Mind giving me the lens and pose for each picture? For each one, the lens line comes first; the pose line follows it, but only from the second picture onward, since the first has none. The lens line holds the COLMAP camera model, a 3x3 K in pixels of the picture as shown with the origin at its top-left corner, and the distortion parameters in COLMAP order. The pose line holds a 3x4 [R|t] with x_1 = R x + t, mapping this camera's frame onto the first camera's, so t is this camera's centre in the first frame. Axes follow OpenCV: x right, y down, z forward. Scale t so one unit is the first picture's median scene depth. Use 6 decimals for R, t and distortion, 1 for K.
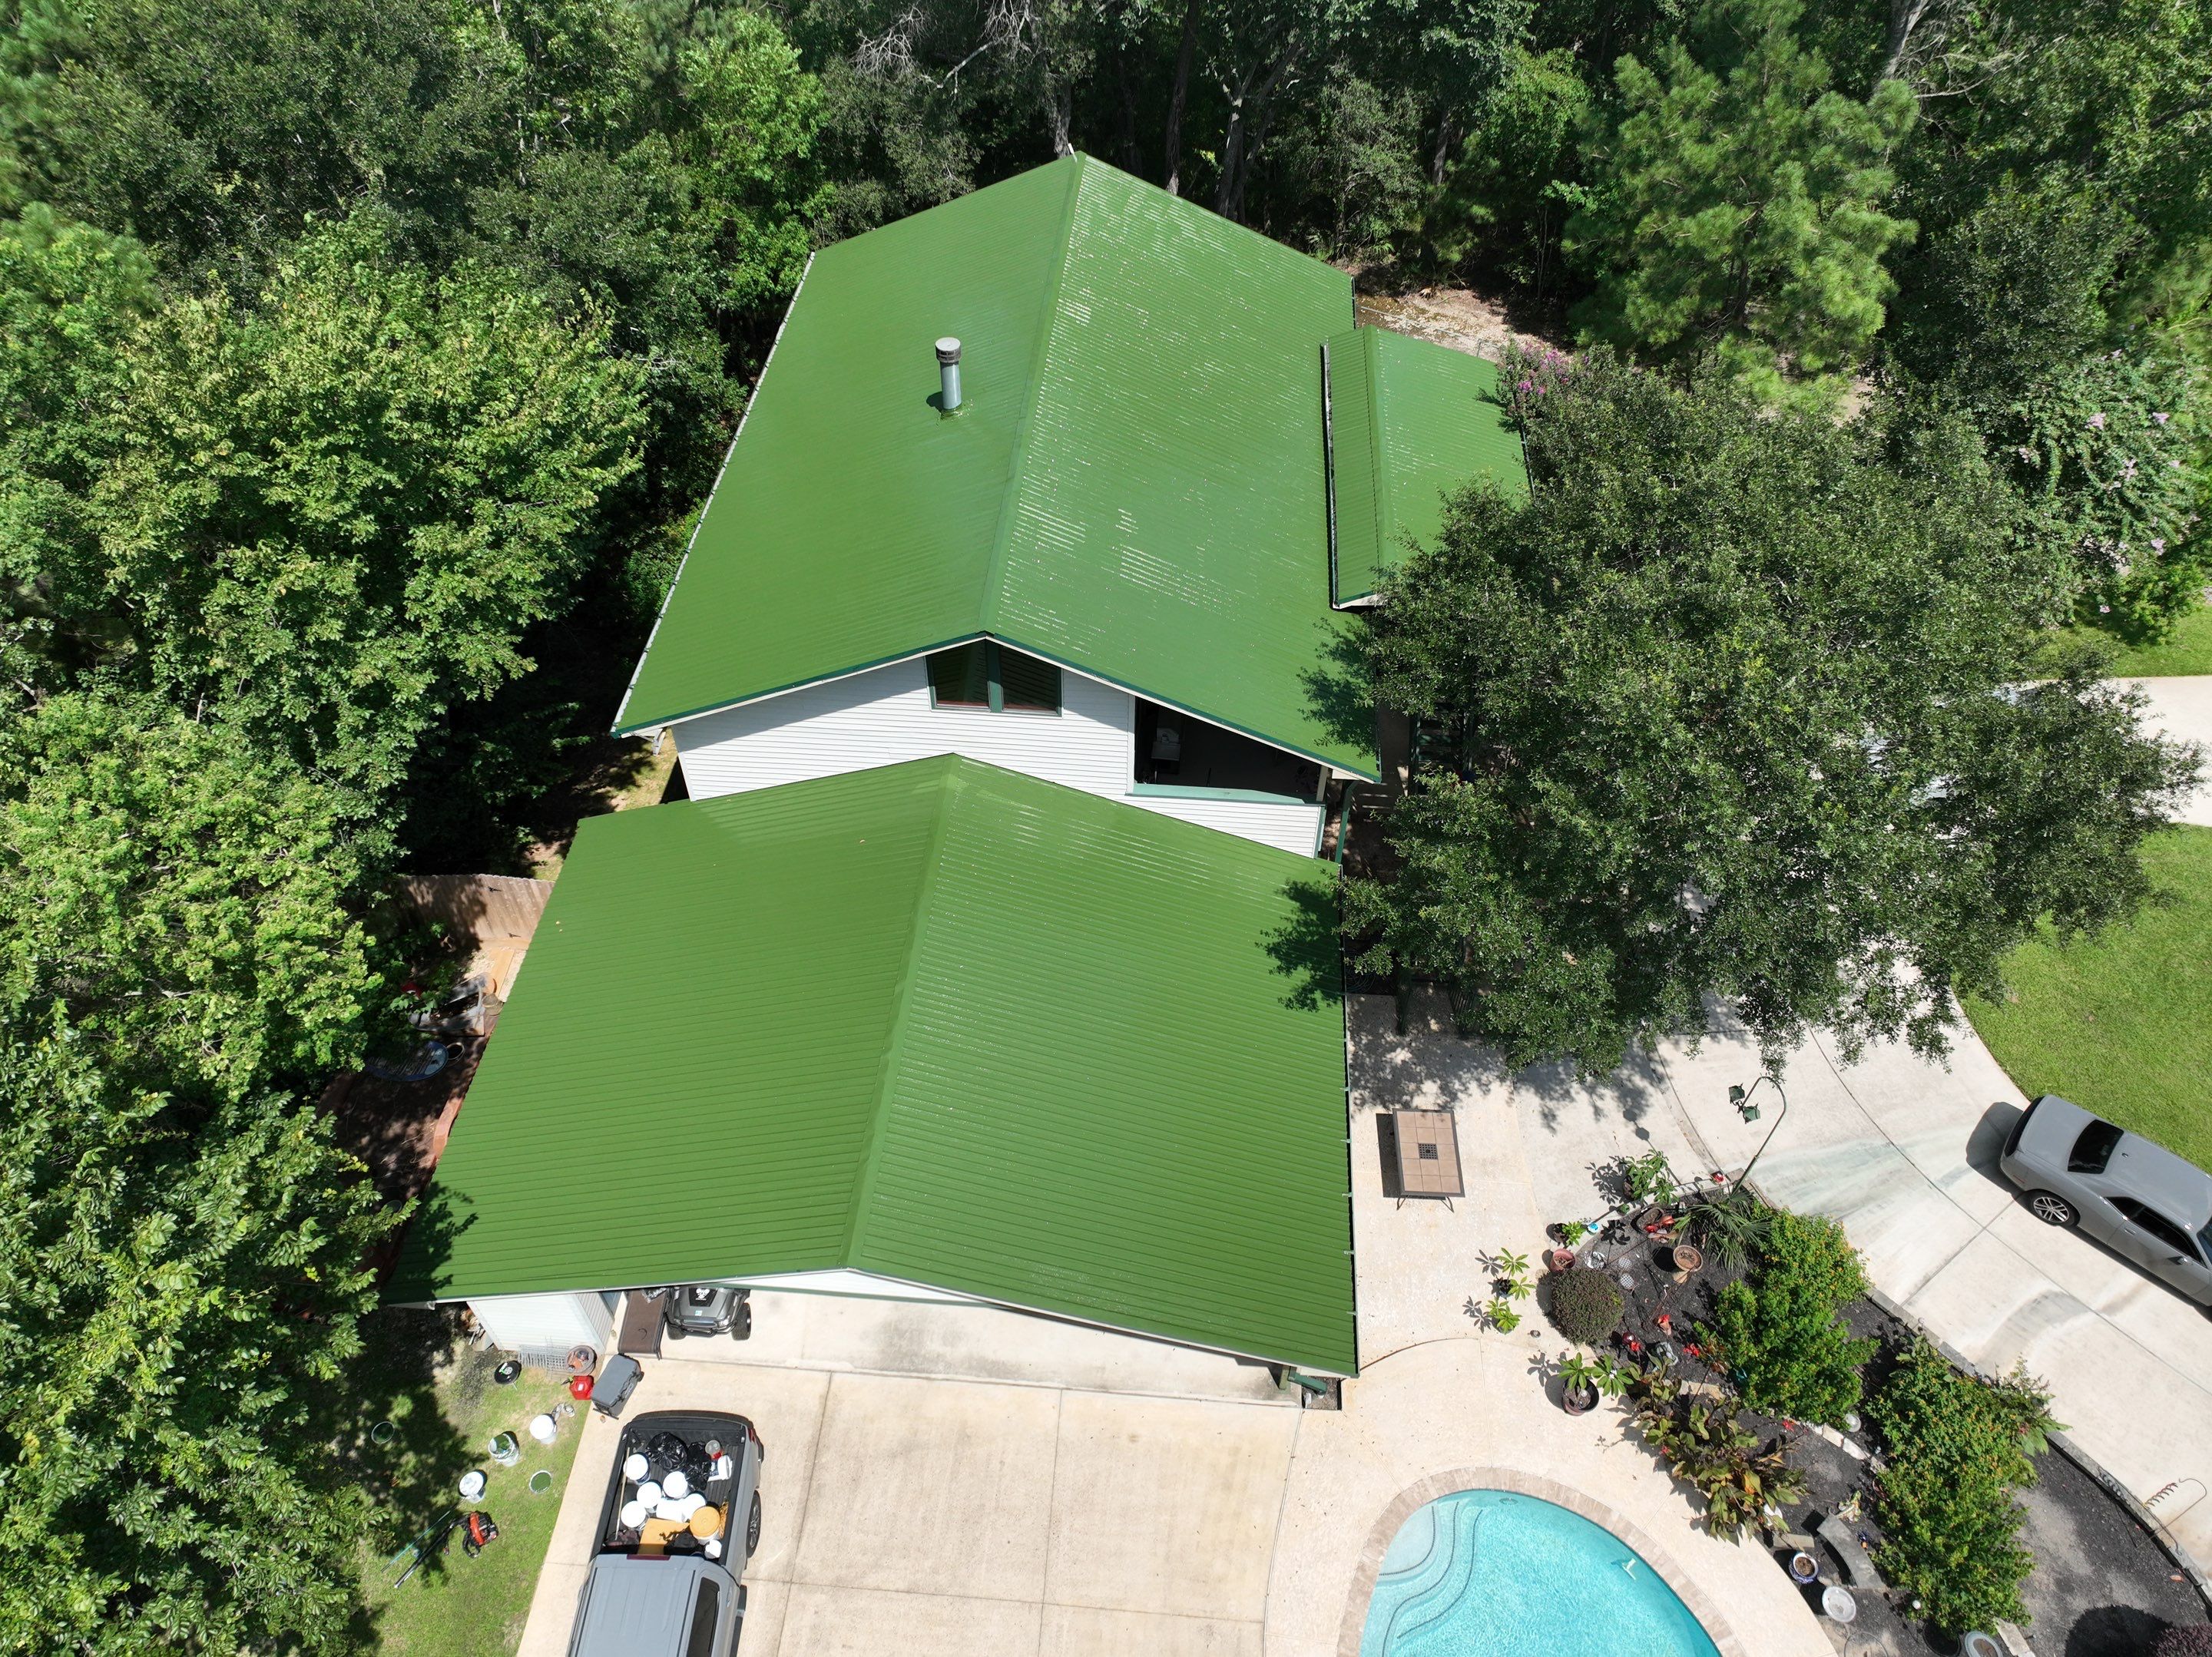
lens RADIAL K [[1547.9, 0, 1105.6], [0, 1547.9, 831.2], [0, 0, 1]] dist [-0.000843, 0.012423]
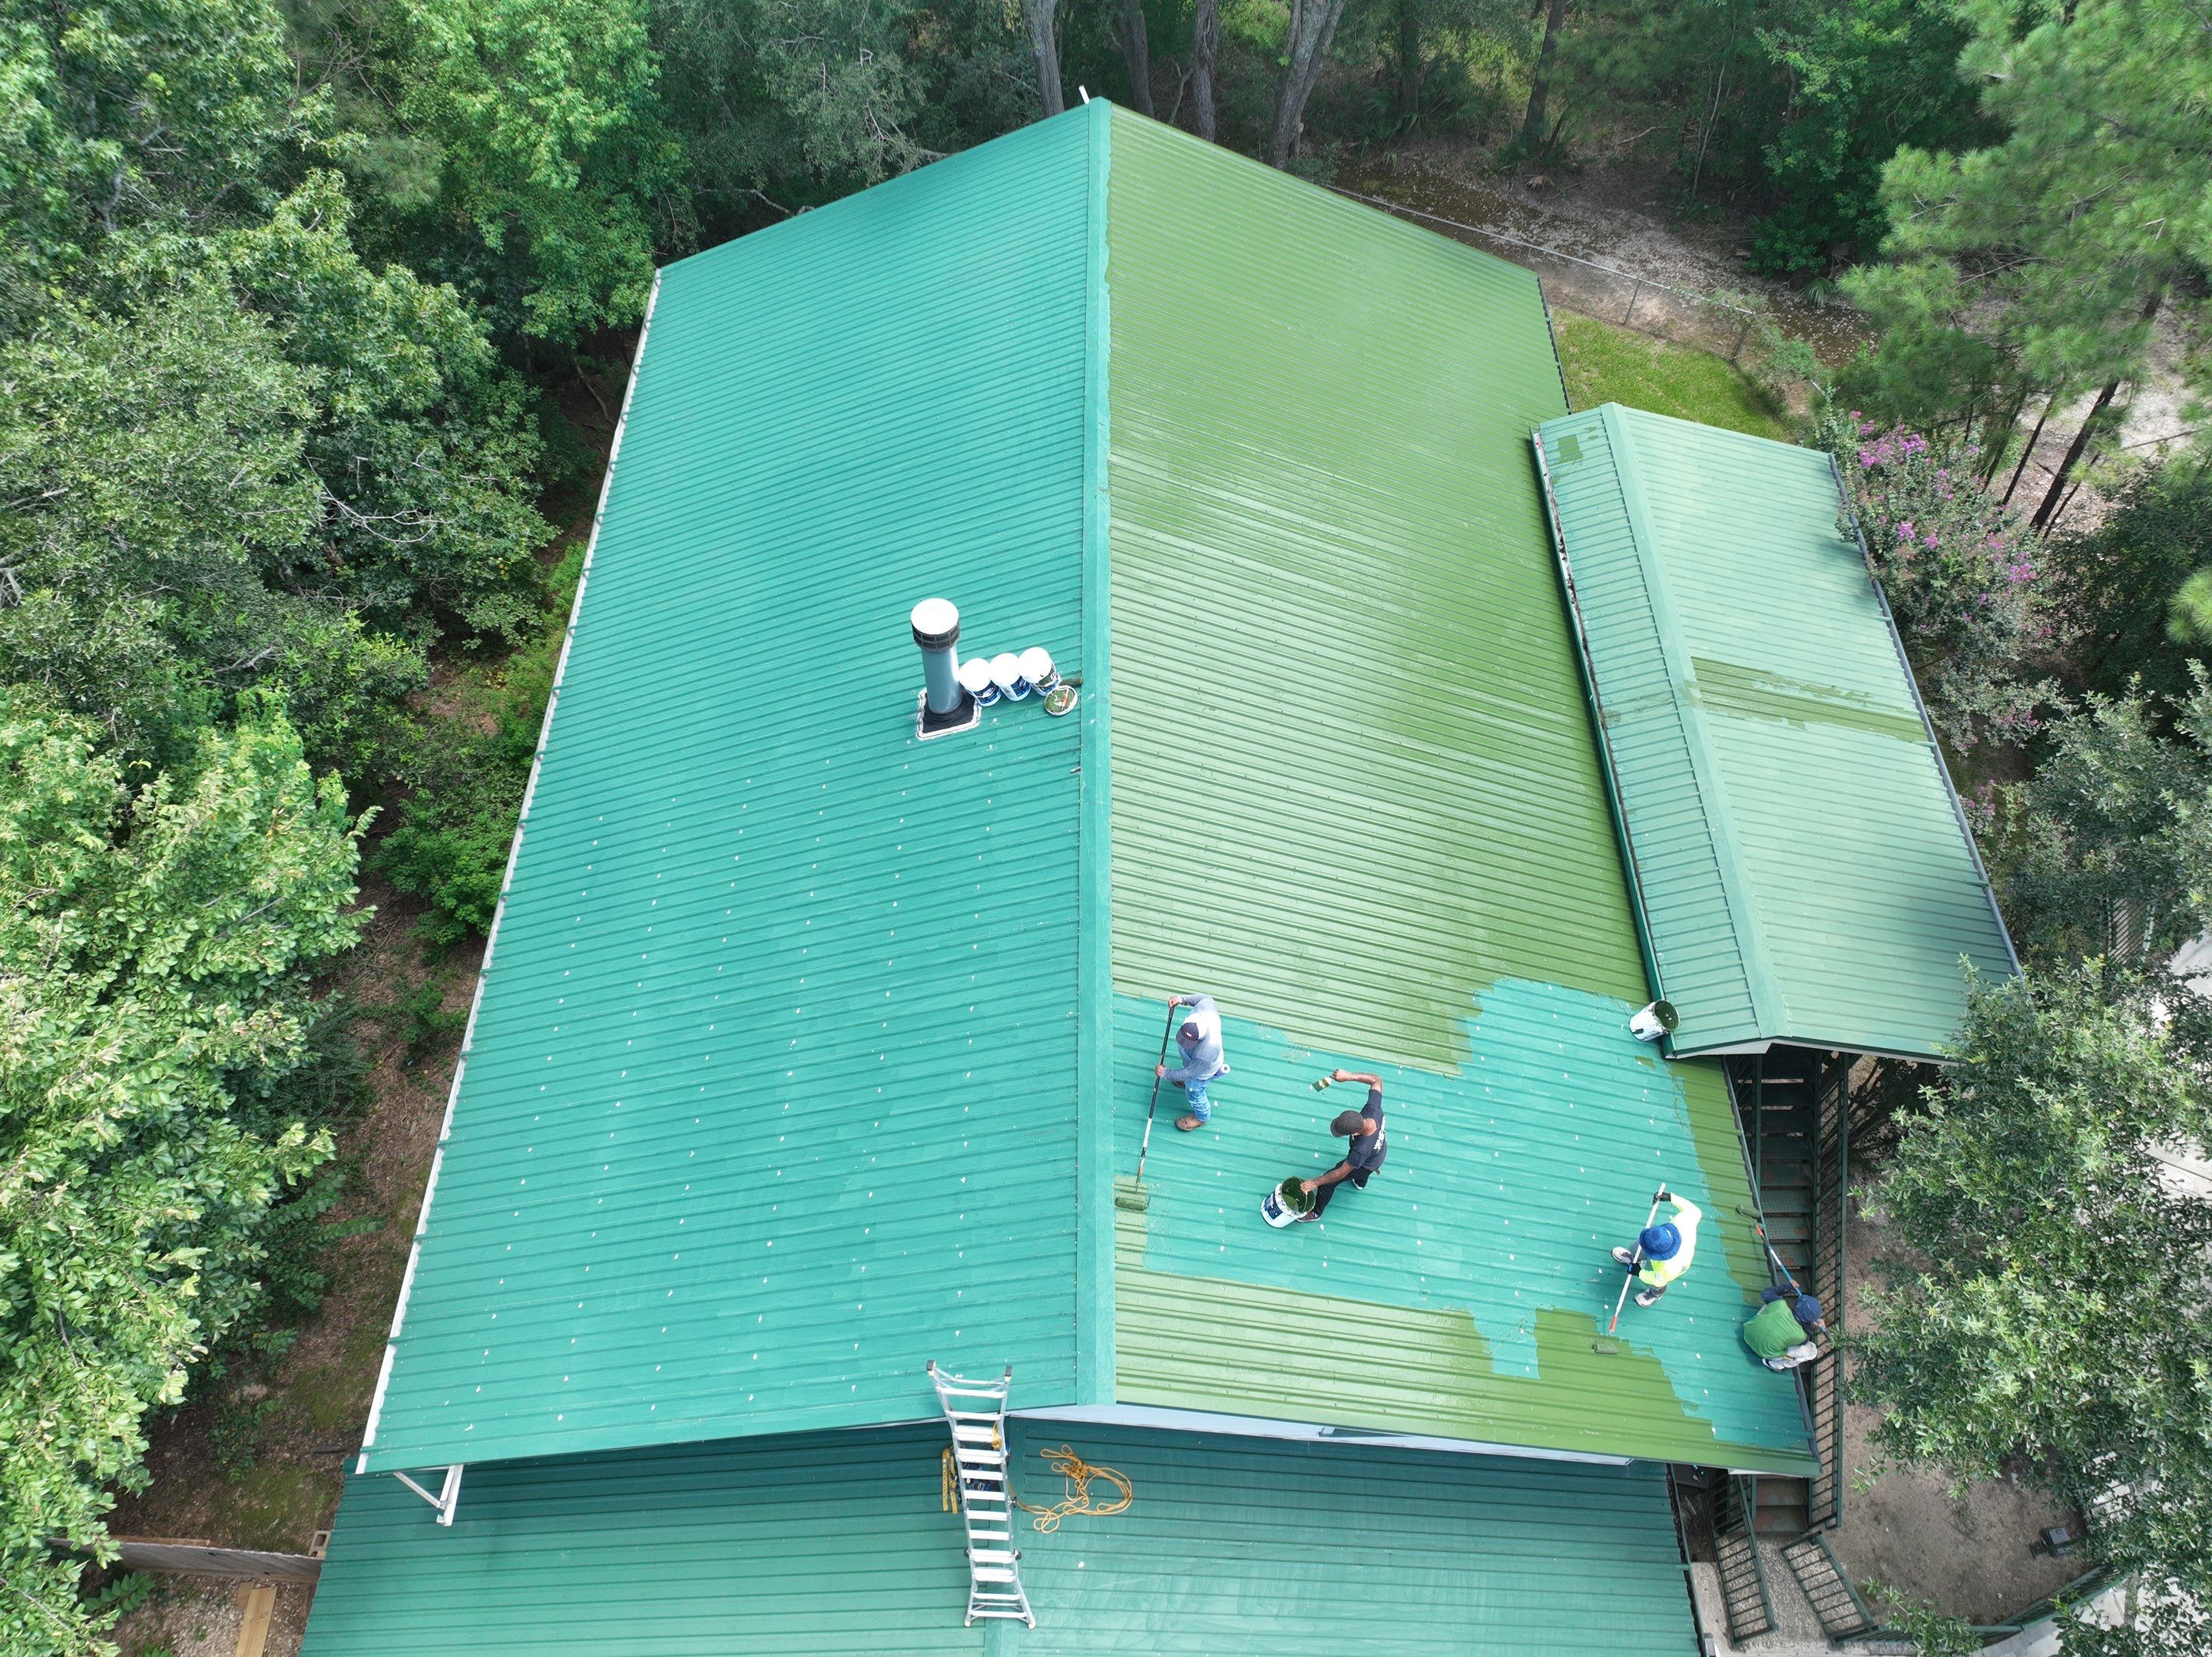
lens RADIAL K [[1547.9, 0, 1108.4], [0, 1547.9, 840.9], [0, 0, 1]] dist [-0.000843, 0.012423]
pose [[0.997137, -0.063921, 0.040406, -0.076165], [0.056772, 0.985741, 0.158403, -0.345317], [-0.049956, -0.155656, 0.986547, 0.512878]]
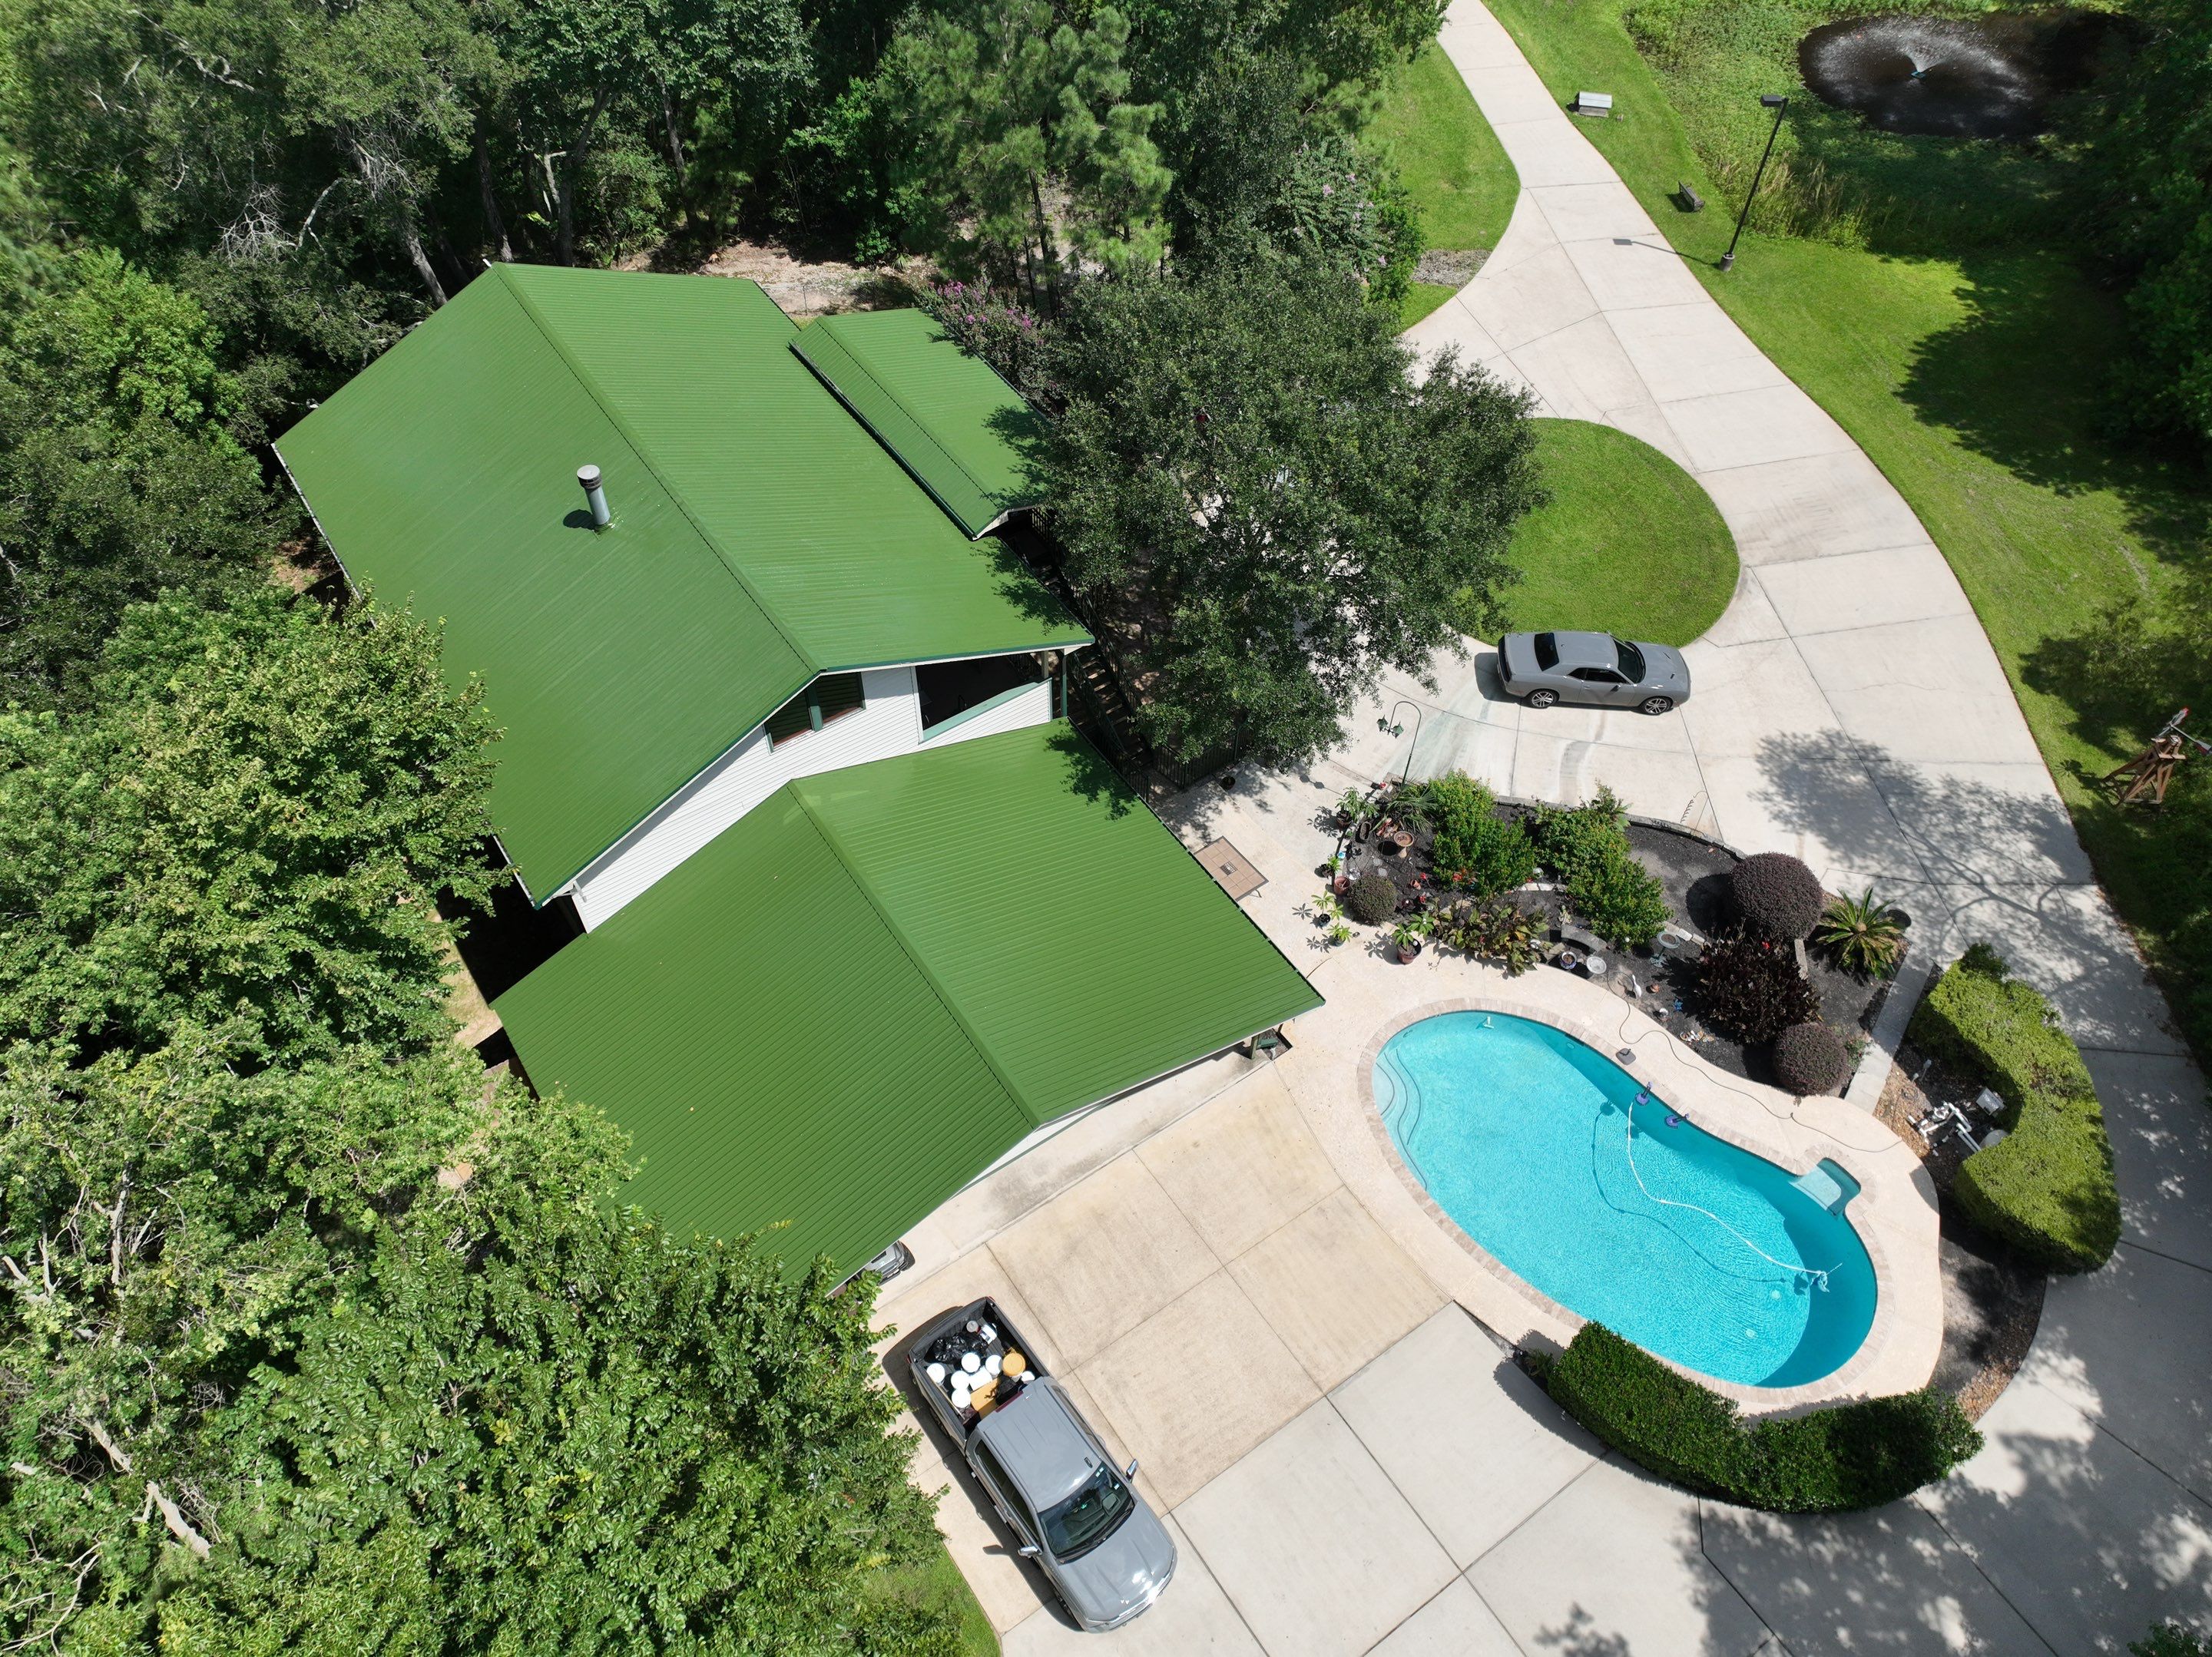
lens RADIAL K [[1547.9, 0, 1098.2], [0, 1547.9, 837.5], [0, 0, 1]] dist [-0.000843, 0.012423]
pose [[0.775982, -0.493039, 0.393402, -0.421628], [0.458690, 0.869211, 0.184595, -0.127285], [-0.432962, 0.037207, 0.900644, -0.192680]]
